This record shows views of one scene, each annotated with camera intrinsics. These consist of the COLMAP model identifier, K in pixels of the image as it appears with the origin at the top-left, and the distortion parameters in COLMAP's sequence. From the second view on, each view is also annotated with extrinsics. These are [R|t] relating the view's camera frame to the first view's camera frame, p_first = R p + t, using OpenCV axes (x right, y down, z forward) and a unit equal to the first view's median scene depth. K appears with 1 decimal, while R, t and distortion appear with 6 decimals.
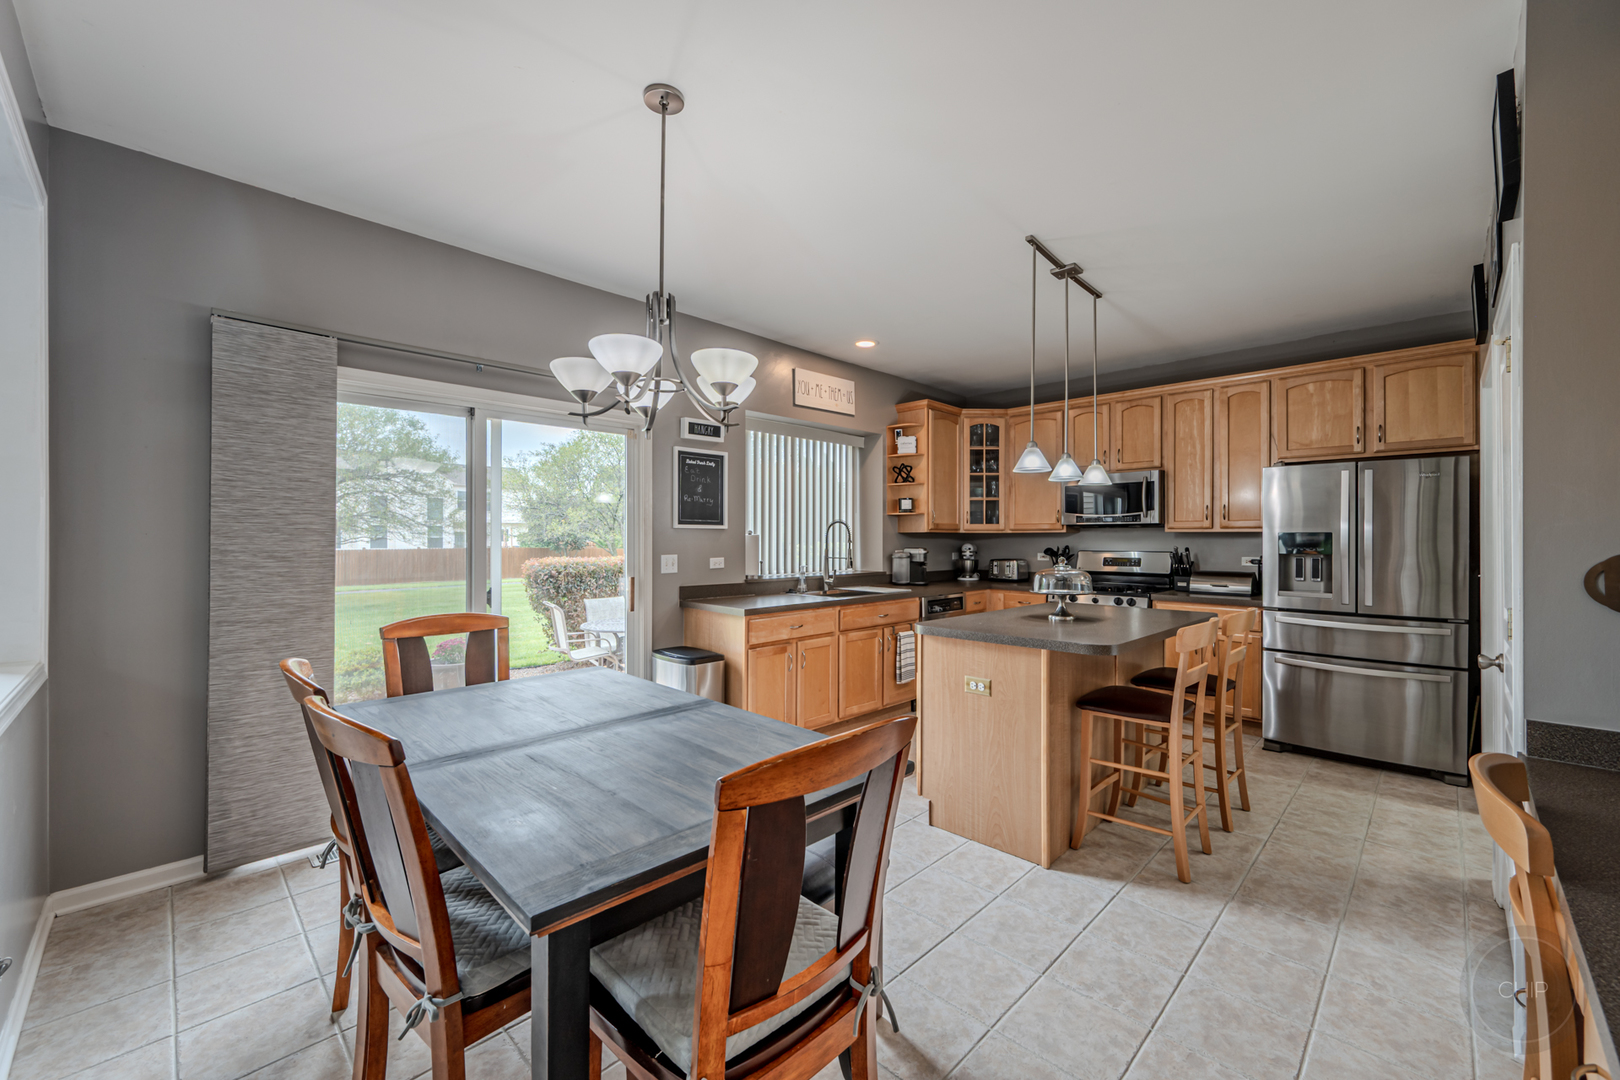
lens RADIAL K [[646.3, 0, 825.6], [0, 646.3, 537.0], [0, 0, 1]] dist [-0.006270, 0.000672]
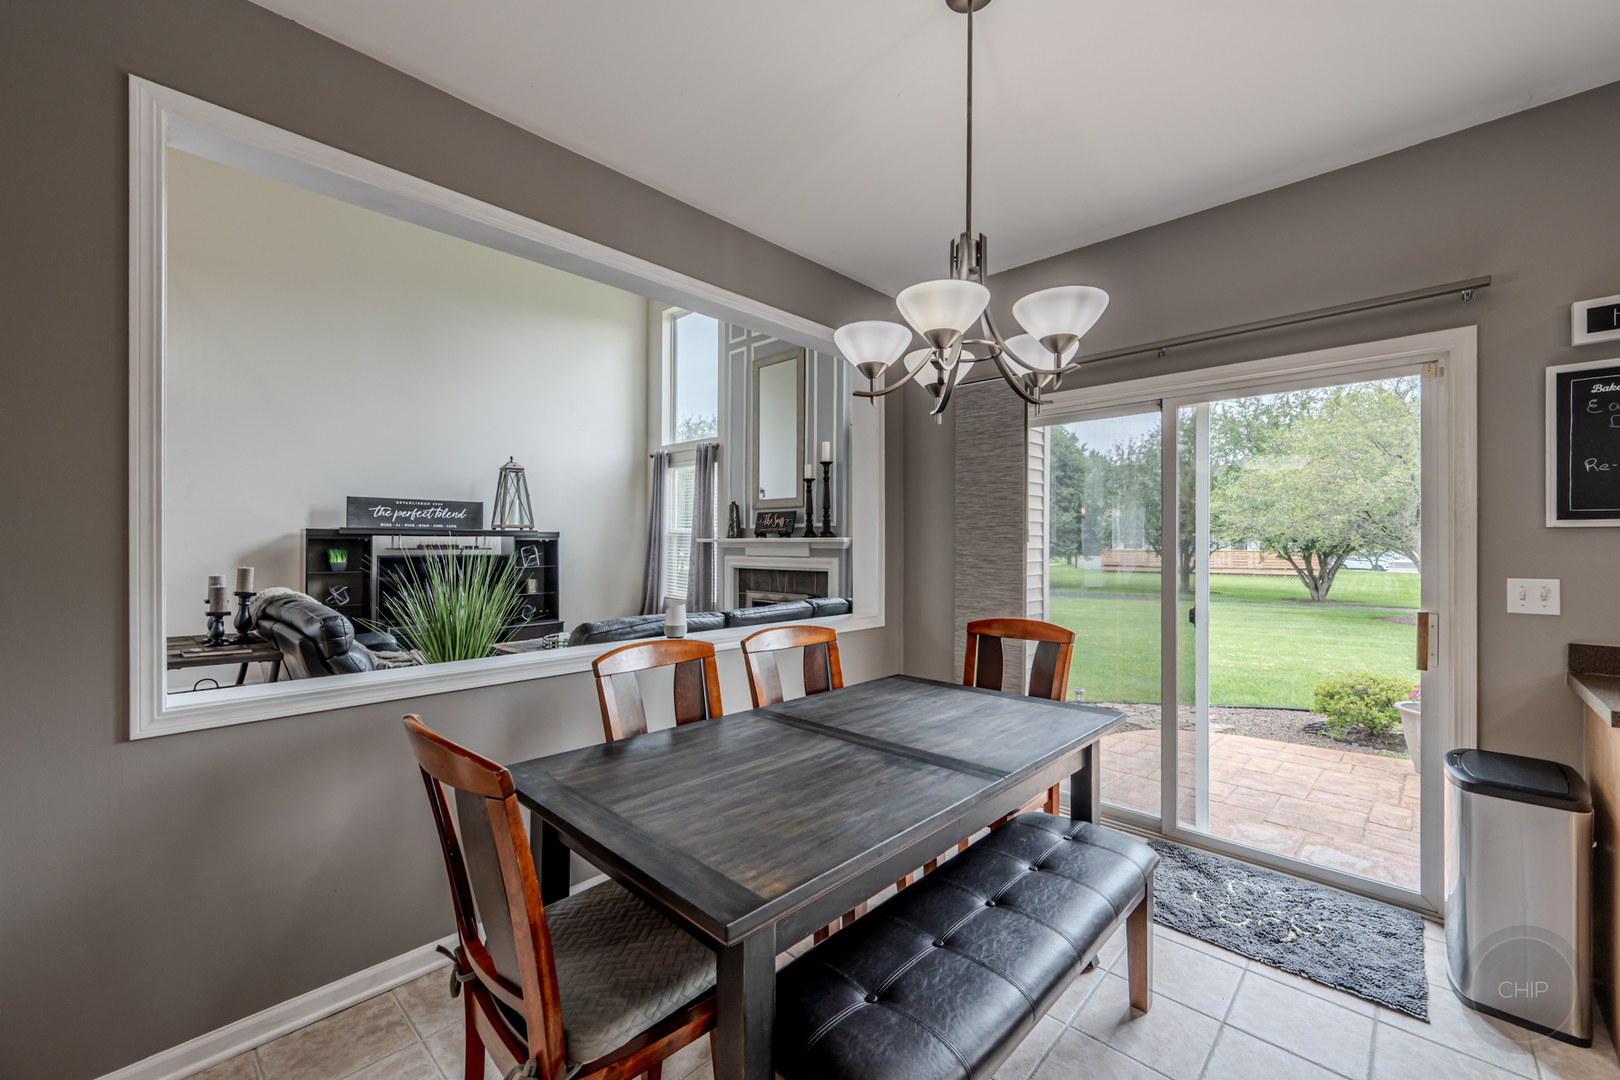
lens RADIAL K [[646.3, 0, 799.2], [0, 646.3, 543.2], [0, 0, 1]] dist [-0.006270, 0.000672]
pose [[0.001473, -0.003638, -0.999992, 0.282851], [-0.000774, 0.999993, -0.003639, 0.001450], [0.999999, 0.000779, 0.001470, 0.418183]]
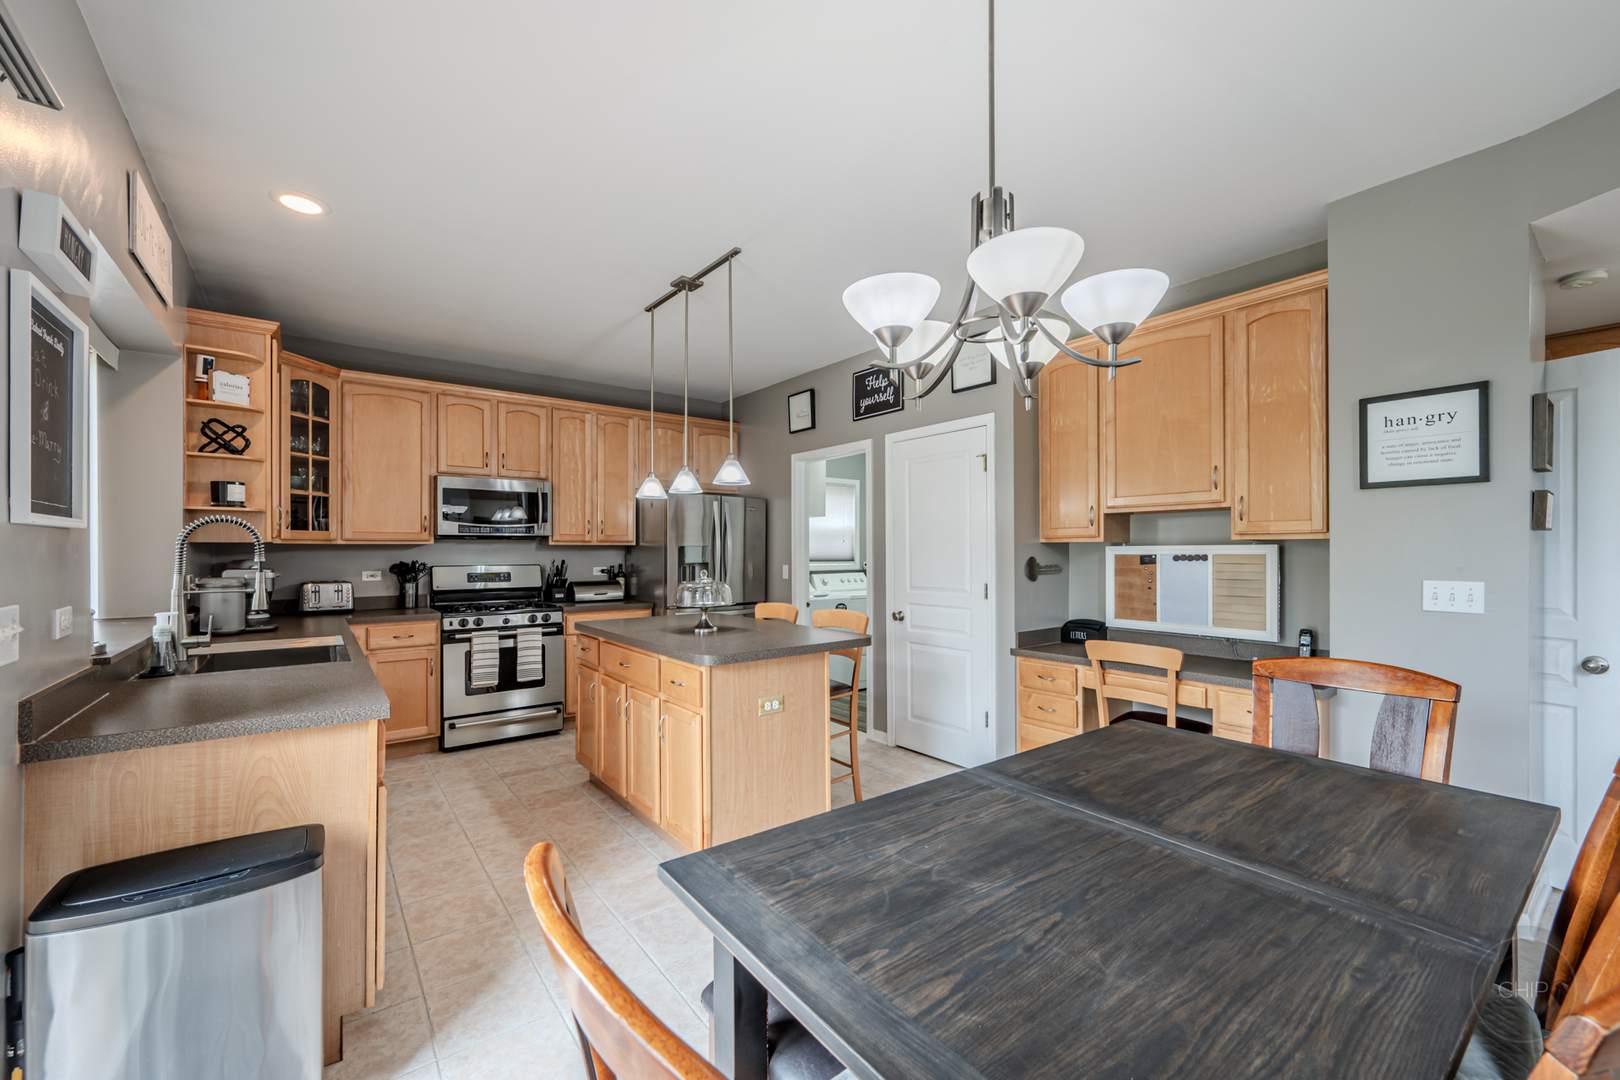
lens RADIAL K [[646.3, 0, 801.5], [0, 646.3, 547.0], [0, 0, 1]] dist [-0.006270, 0.000672]
pose [[0.139928, 0.003007, 0.990157, -0.500806], [0.001069, 0.999994, -0.003188, -0.000542], [-0.990161, 0.001504, 0.139924, 0.581974]]
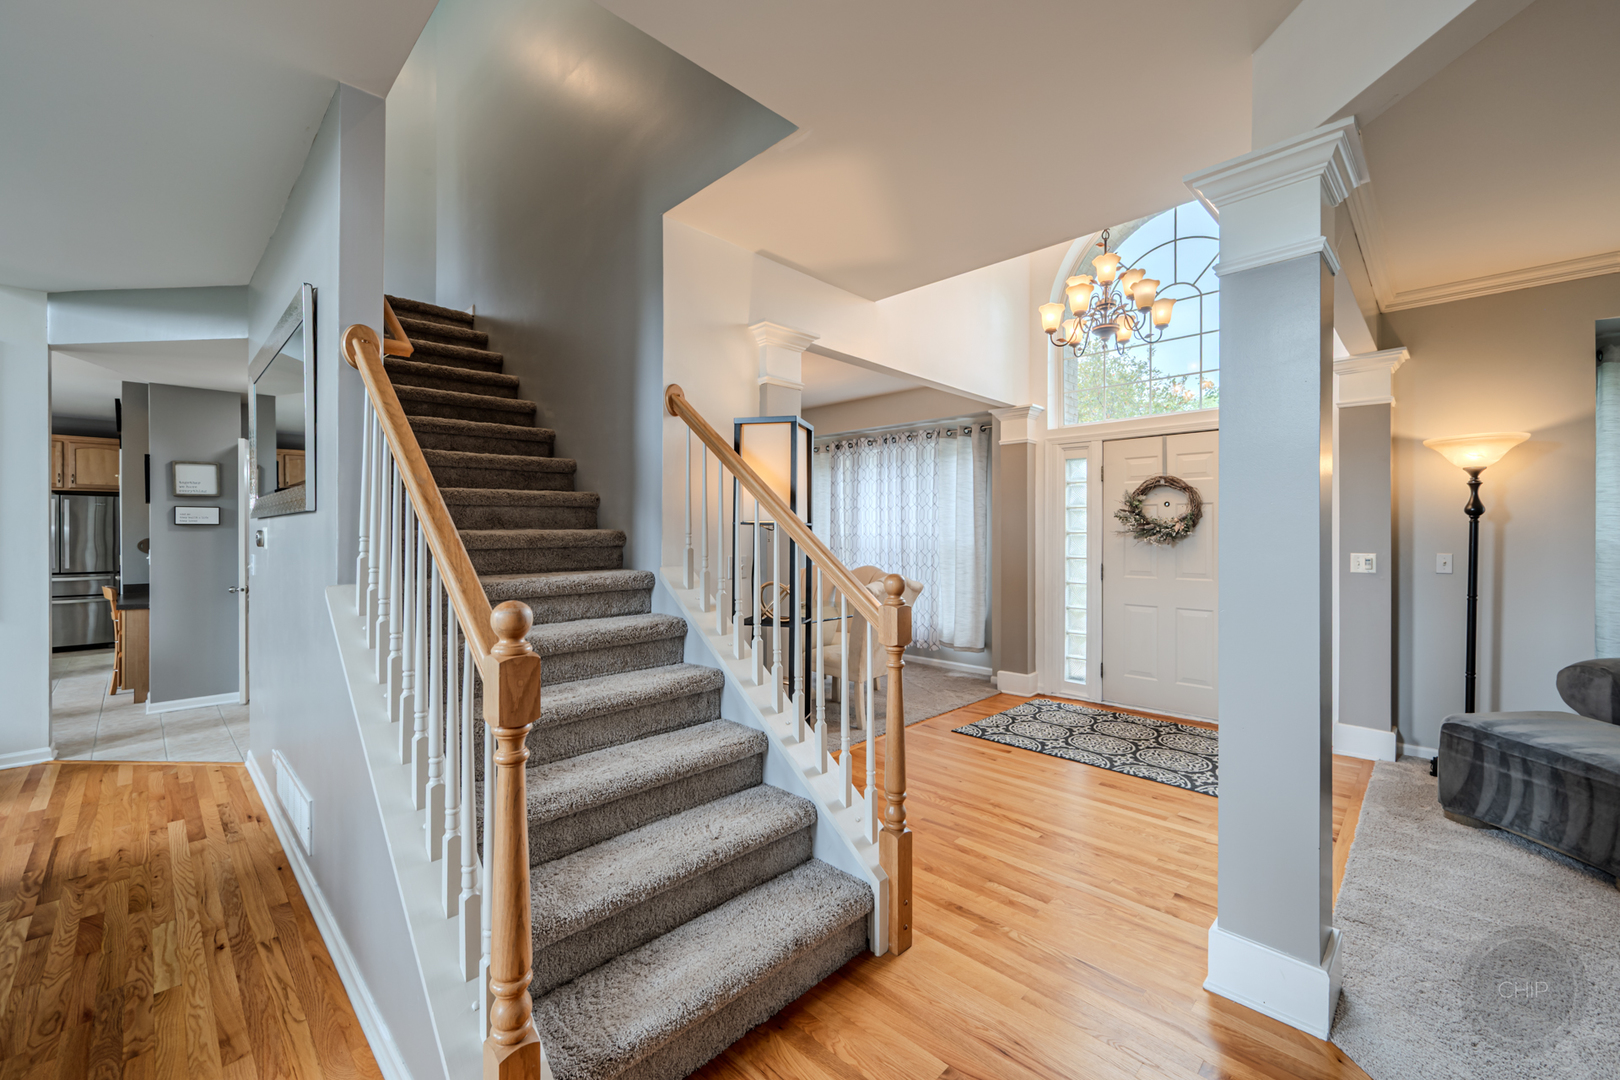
lens RADIAL K [[646.3, 0, 816.5], [0, 646.3, 535.5], [0, 0, 1]] dist [-0.006270, 0.000672]
pose [[-0.004359, -0.005419, 0.999976, -1.039783], [0.000846, 0.999985, 0.005423, -0.002415], [-0.999990, 0.000870, -0.004355, -1.182525]]
